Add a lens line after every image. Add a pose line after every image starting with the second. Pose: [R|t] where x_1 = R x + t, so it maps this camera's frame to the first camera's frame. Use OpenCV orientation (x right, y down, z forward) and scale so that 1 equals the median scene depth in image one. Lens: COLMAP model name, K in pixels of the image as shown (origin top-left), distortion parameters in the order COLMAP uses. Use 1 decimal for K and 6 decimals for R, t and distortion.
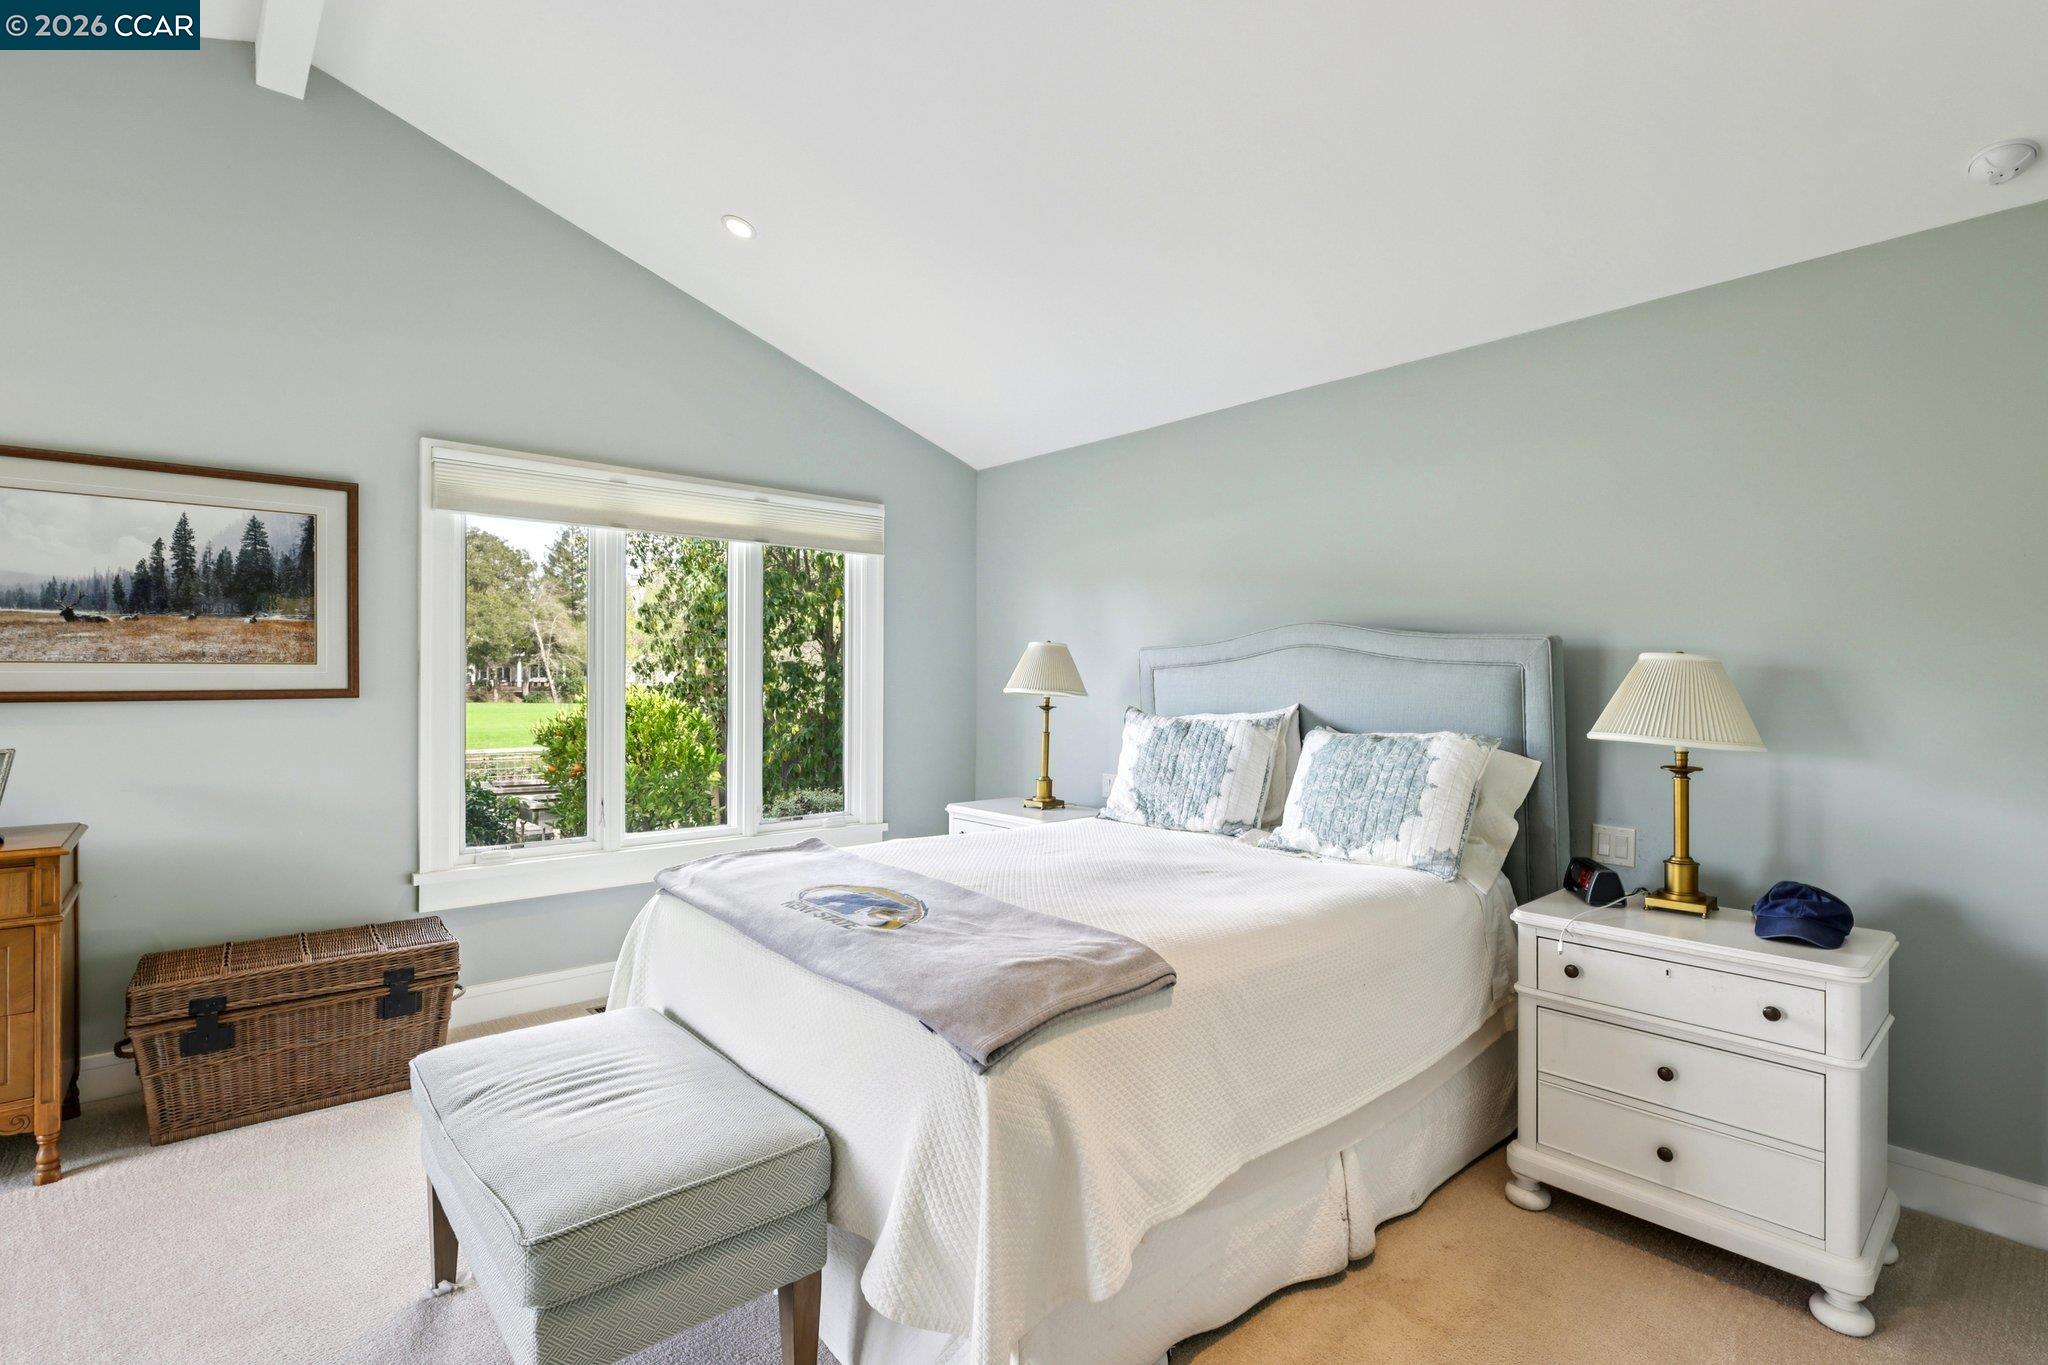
lens RADIAL K [[955.5, 0, 1024.0], [0, 955.5, 682.5], [0, 0, 1]] dist [-0.000658, -0.000198]
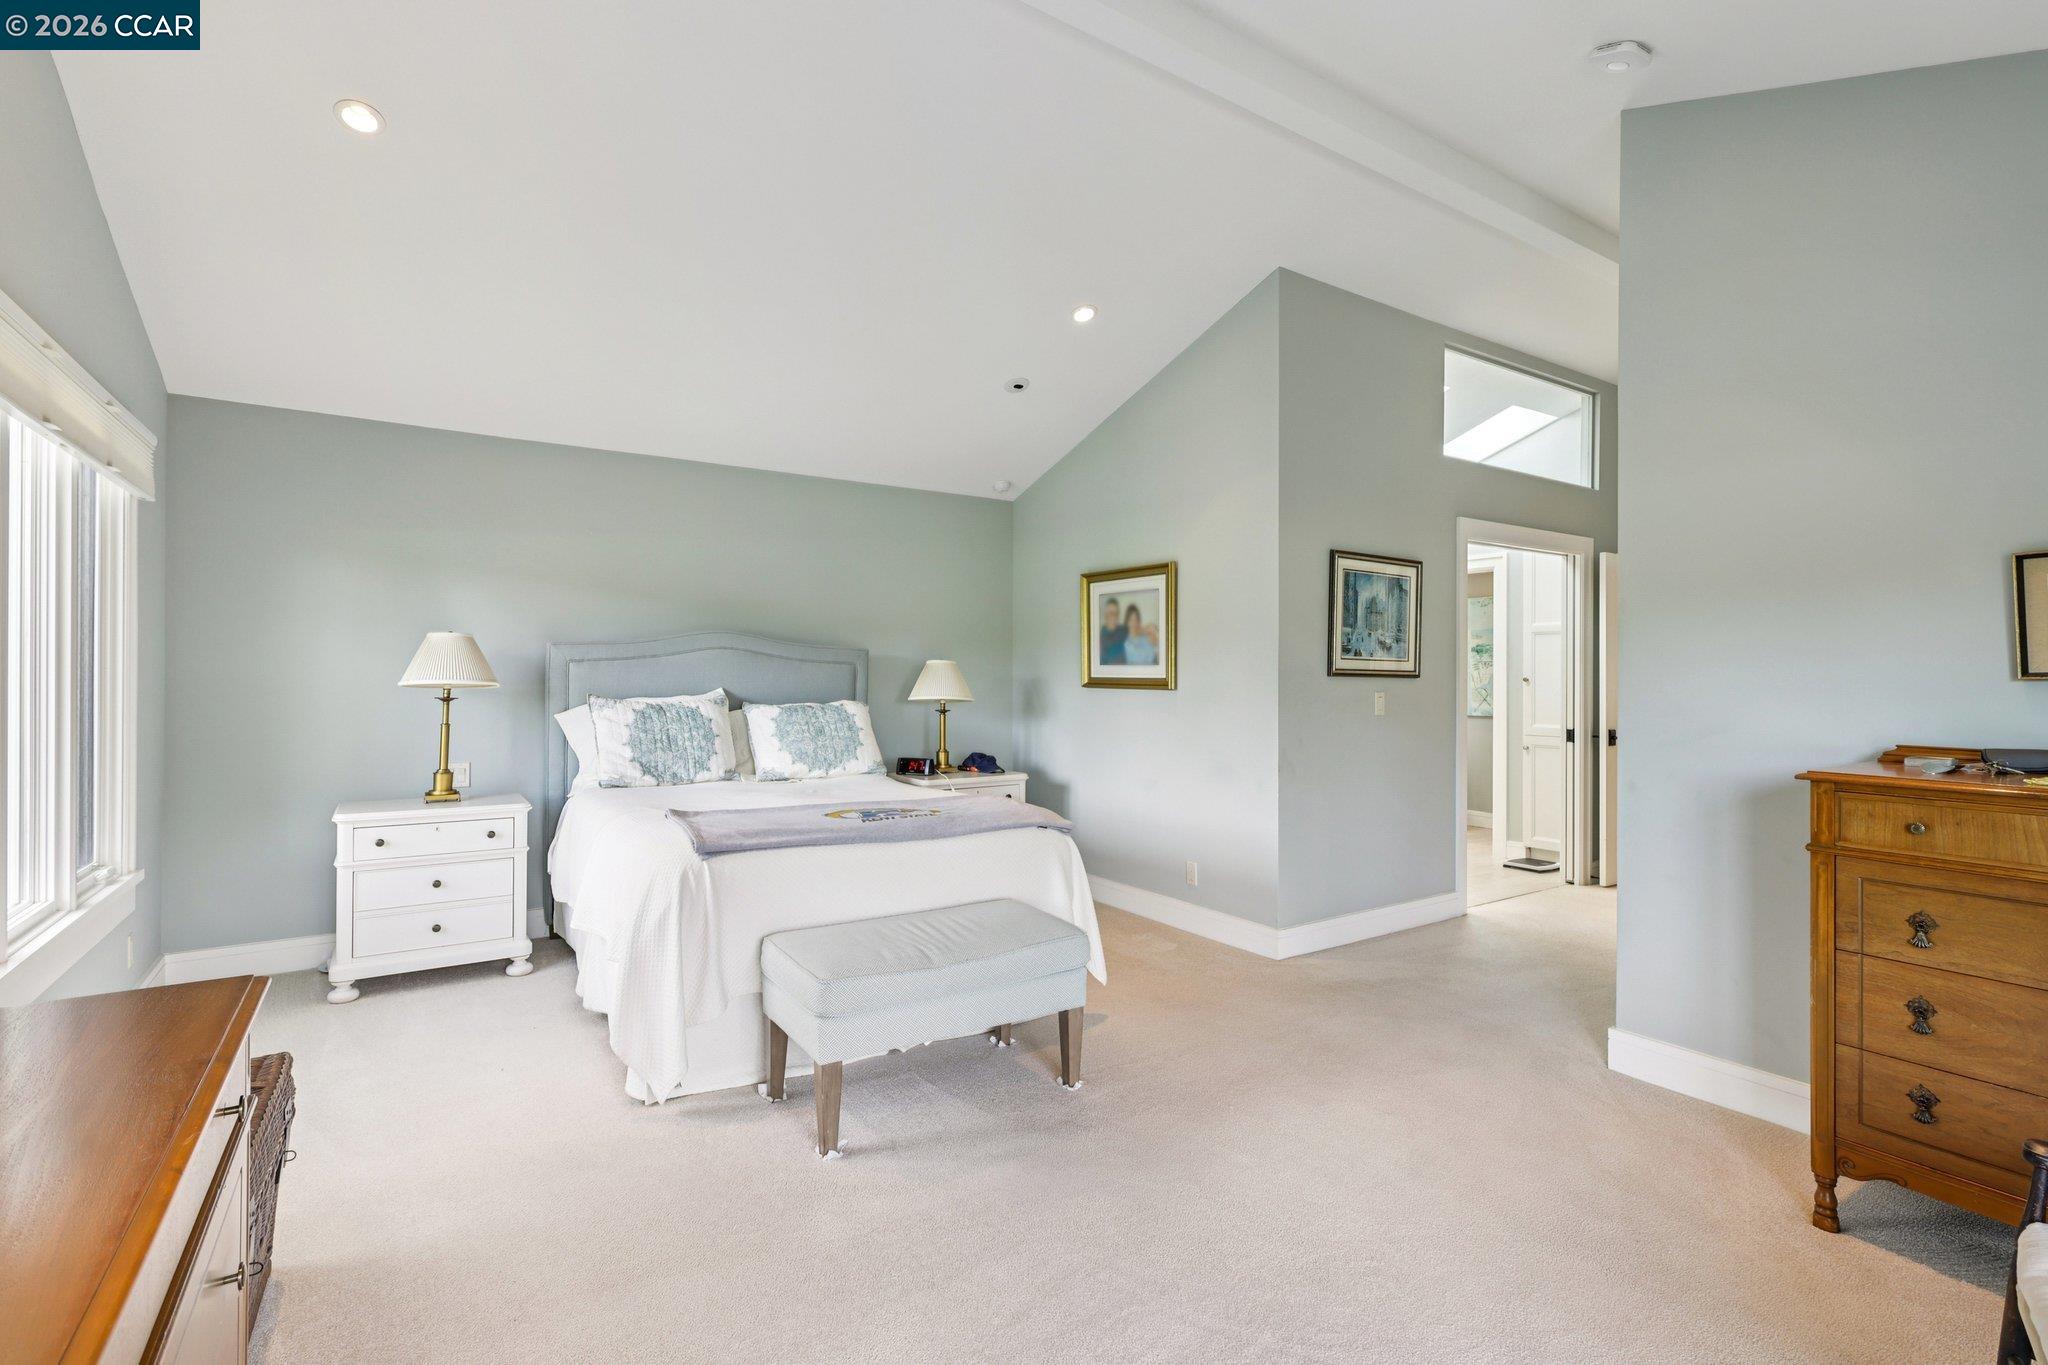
lens RADIAL K [[955.5, 0, 1024.0], [0, 955.5, 682.5], [0, 0, 1]] dist [-0.000658, -0.000198]
pose [[0.141829, -0.010486, 0.989836, -3.095652], [0.001133, 0.999945, 0.010430, -0.001648], [-0.989890, -0.000358, 0.141833, 0.971461]]
